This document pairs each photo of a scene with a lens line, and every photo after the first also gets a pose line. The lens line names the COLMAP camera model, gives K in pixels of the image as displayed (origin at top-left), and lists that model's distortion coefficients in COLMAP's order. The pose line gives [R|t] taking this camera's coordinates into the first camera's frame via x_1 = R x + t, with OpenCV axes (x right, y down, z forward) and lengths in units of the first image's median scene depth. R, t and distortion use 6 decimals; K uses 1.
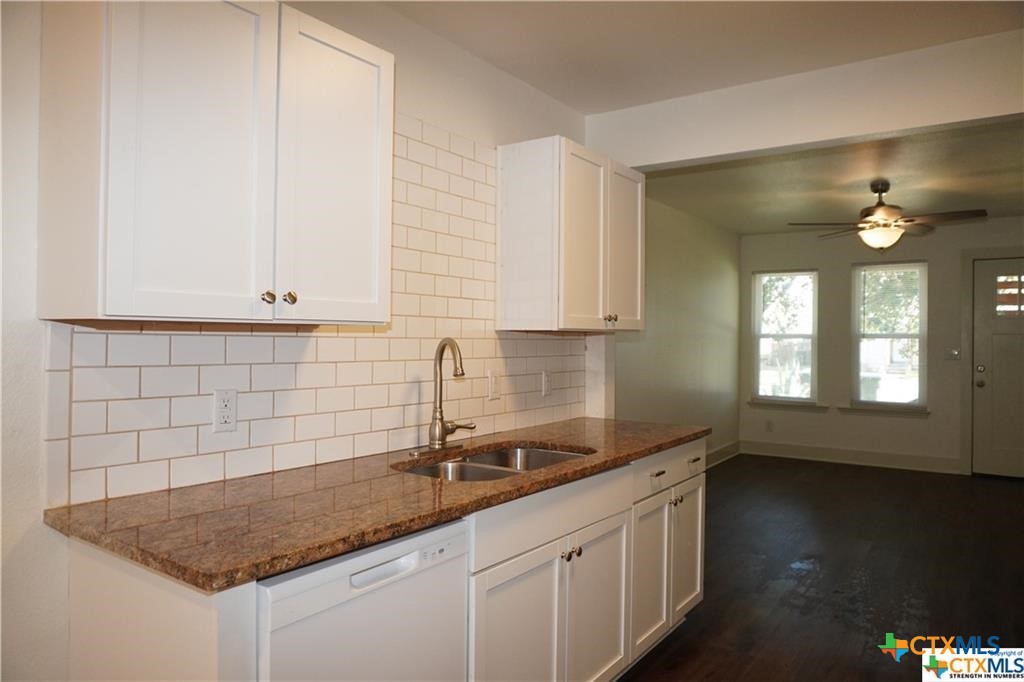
lens RADIAL K [[684.5, 0, 512.0], [0, 684.5, 341.0], [0, 0, 1]] dist [-0.049868, 0.002634]
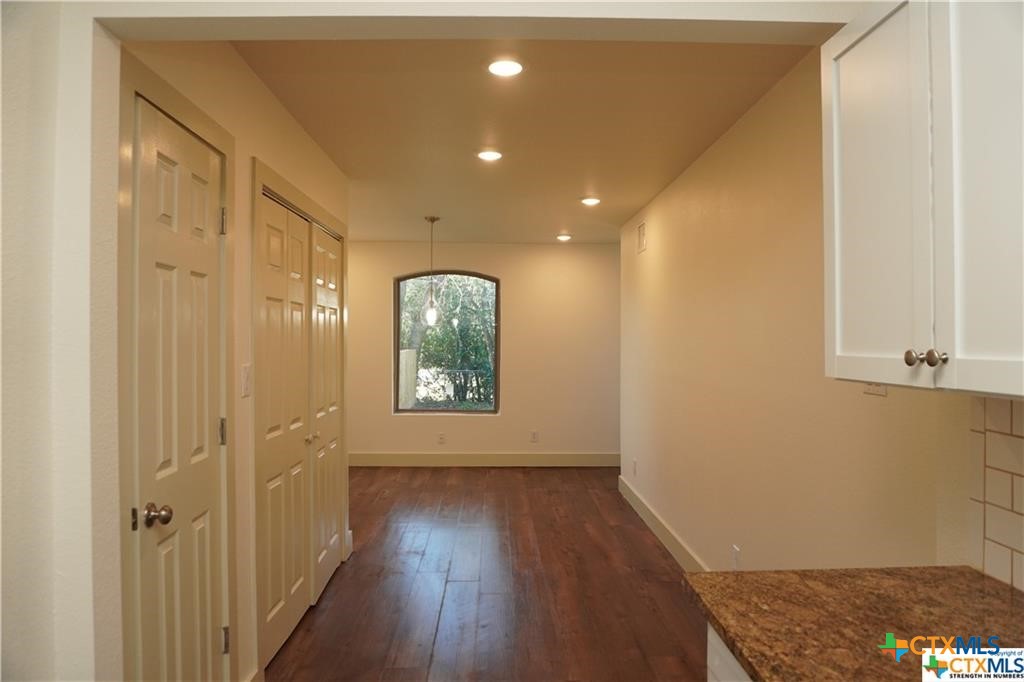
lens RADIAL K [[684.5, 0, 512.0], [0, 684.5, 341.0], [0, 0, 1]] dist [-0.049868, 0.002634]
pose [[-0.808635, -0.010820, -0.588211, 0.312441], [-0.011507, 0.999930, -0.002574, -0.053544], [0.588197, 0.004687, -0.808704, 0.941729]]
